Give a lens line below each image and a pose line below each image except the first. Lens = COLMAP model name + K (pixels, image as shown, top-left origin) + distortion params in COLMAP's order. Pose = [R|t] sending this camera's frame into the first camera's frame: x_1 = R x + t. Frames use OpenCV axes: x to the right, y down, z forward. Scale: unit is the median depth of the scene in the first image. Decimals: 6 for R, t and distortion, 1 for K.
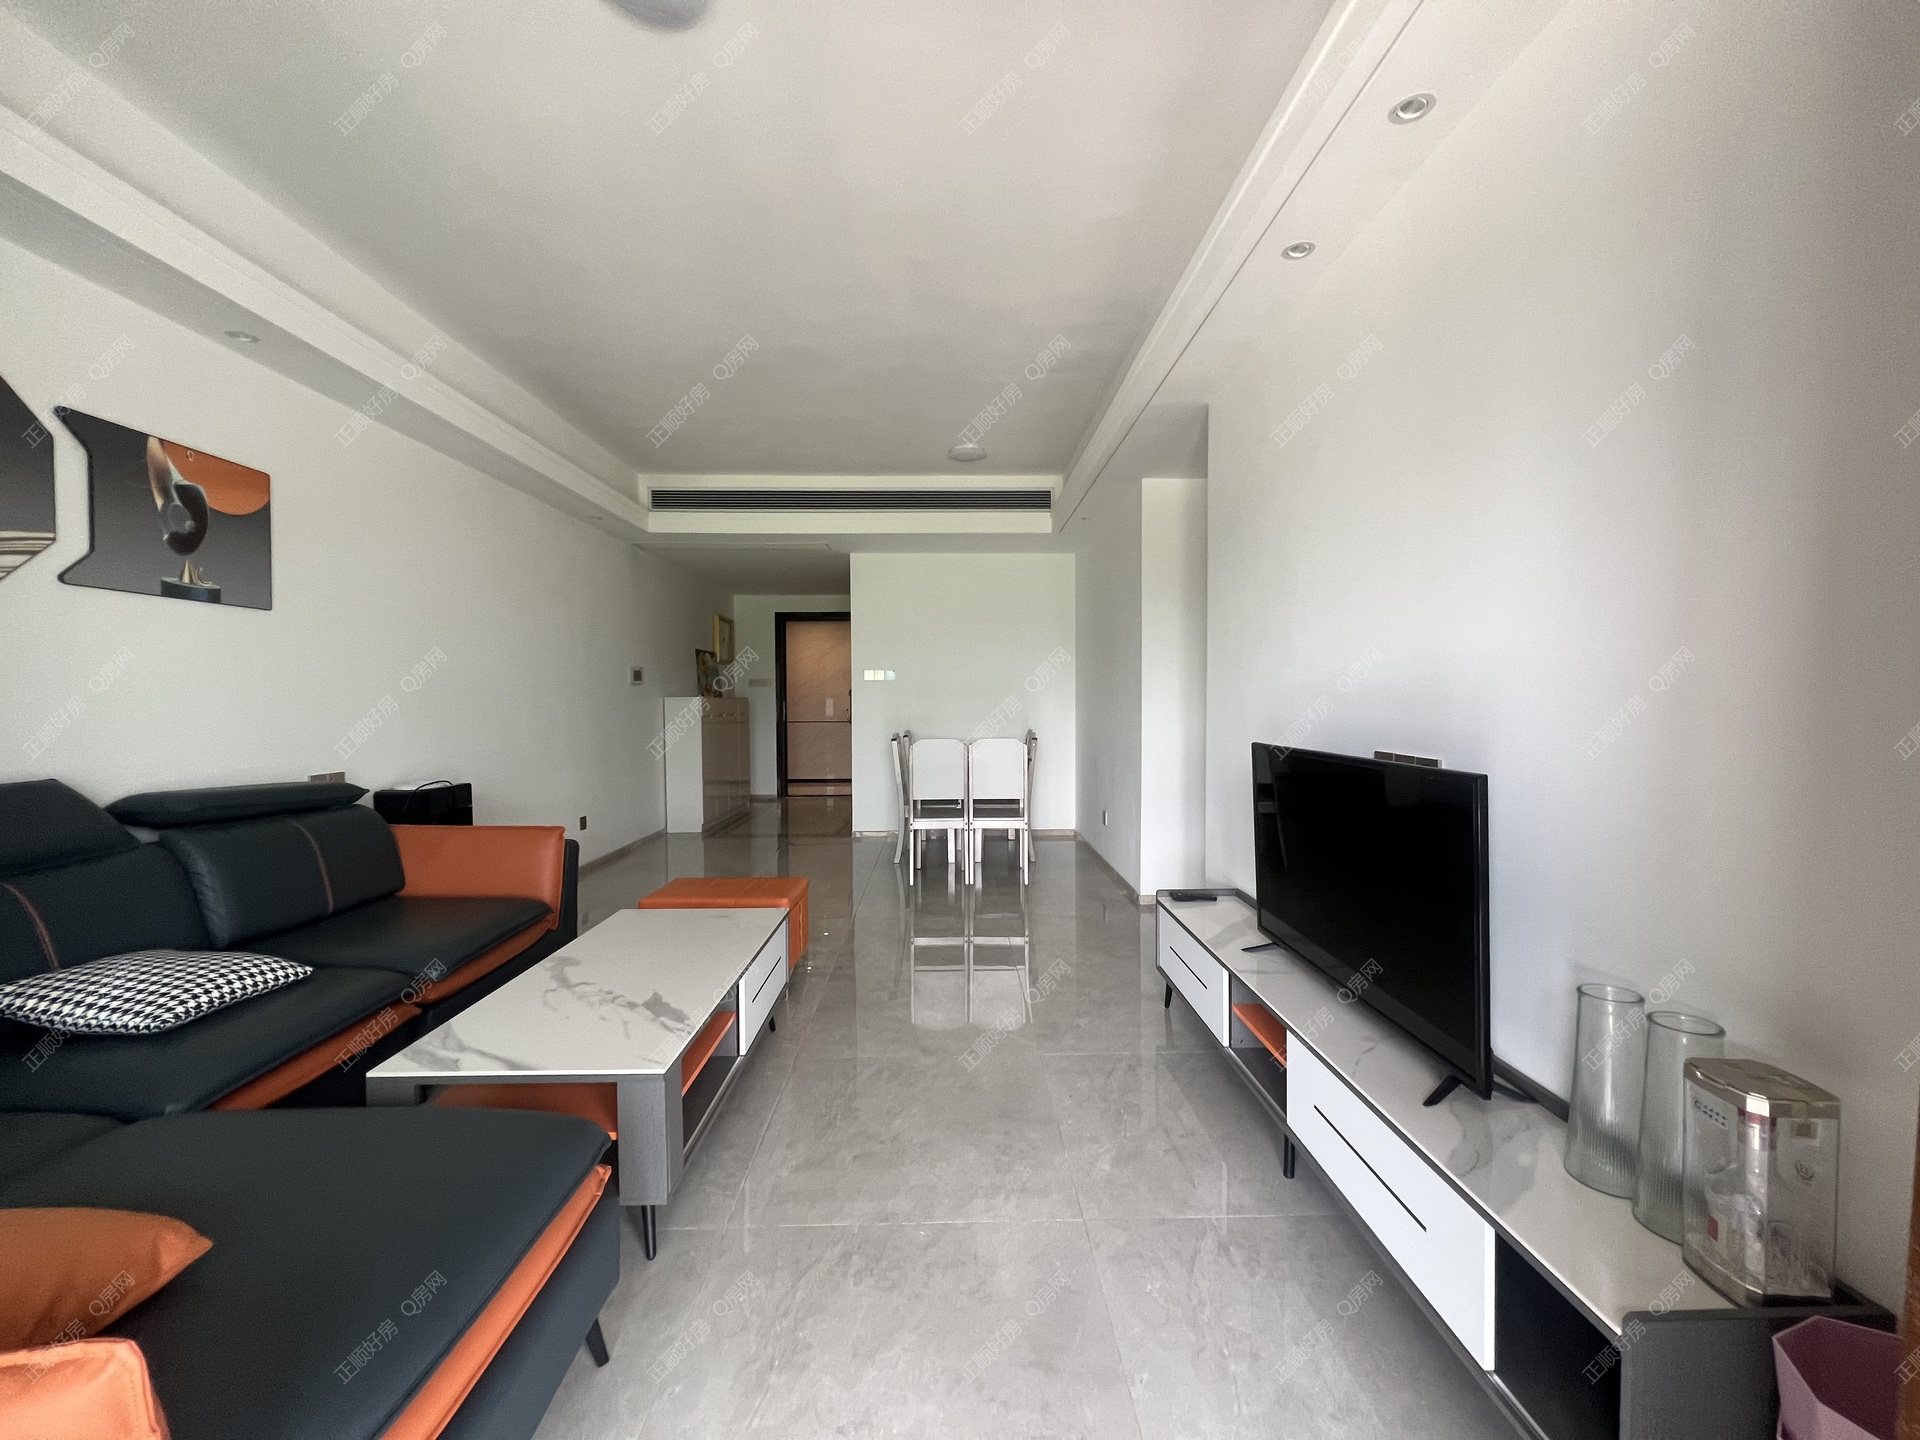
lens RADIAL K [[766.7, 0, 967.1], [0, 766.7, 724.2], [0, 0, 1]] dist [0.000569, -0.000014]
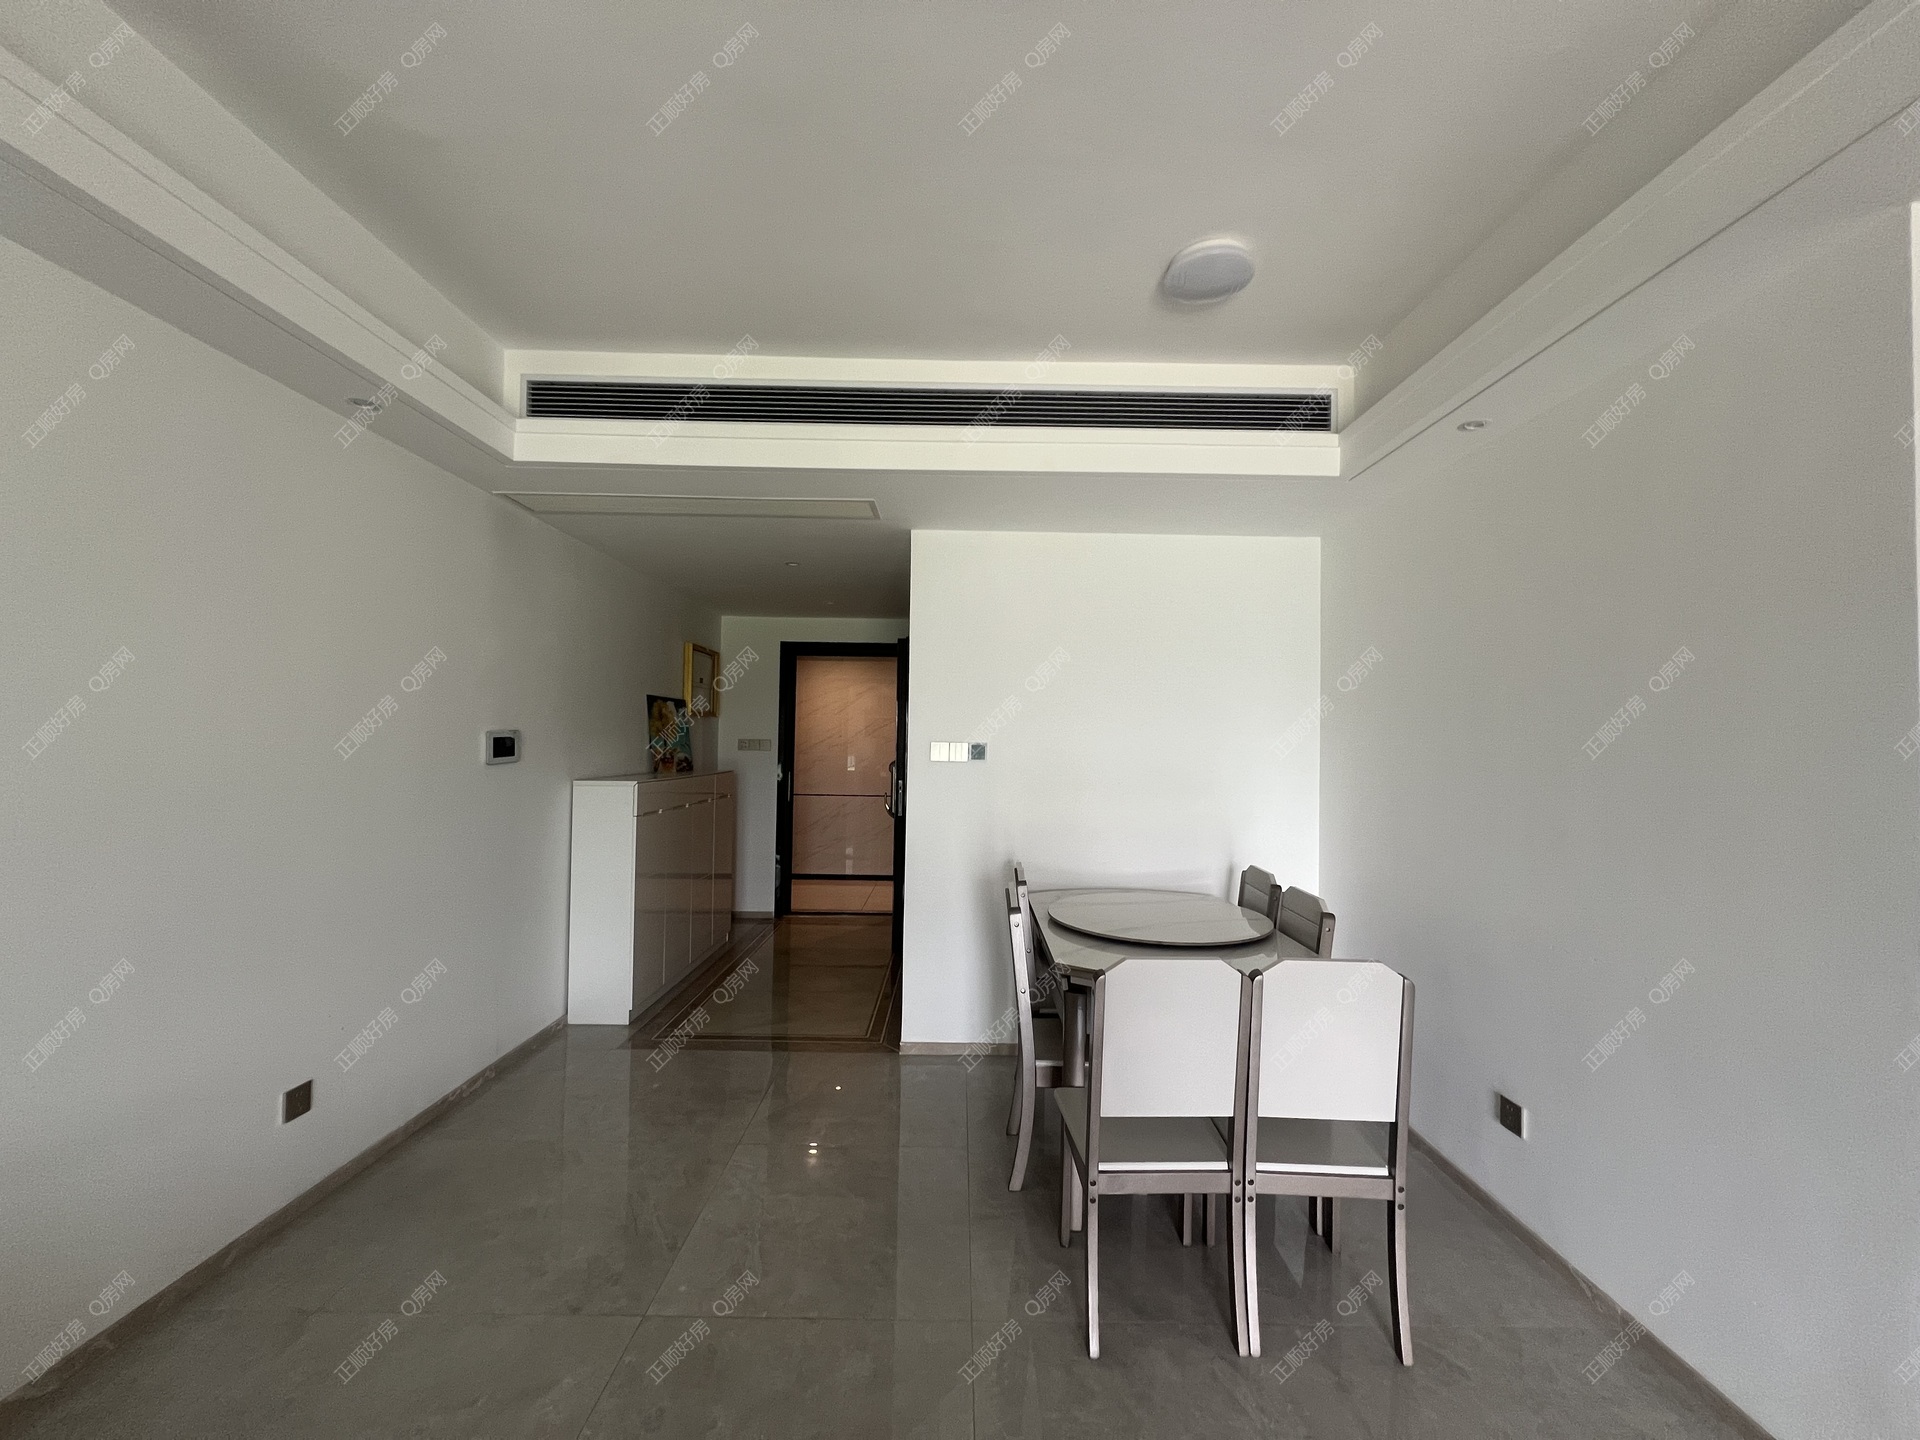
lens RADIAL K [[766.7, 0, 956.1], [0, 766.7, 721.0], [0, 0, 1]] dist [0.000569, -0.000014]
pose [[0.999317, 0.020773, -0.030557, -0.099487], [-0.022584, 0.997933, -0.060170, -0.052671], [0.029244, 0.060819, 0.997720, 0.452624]]
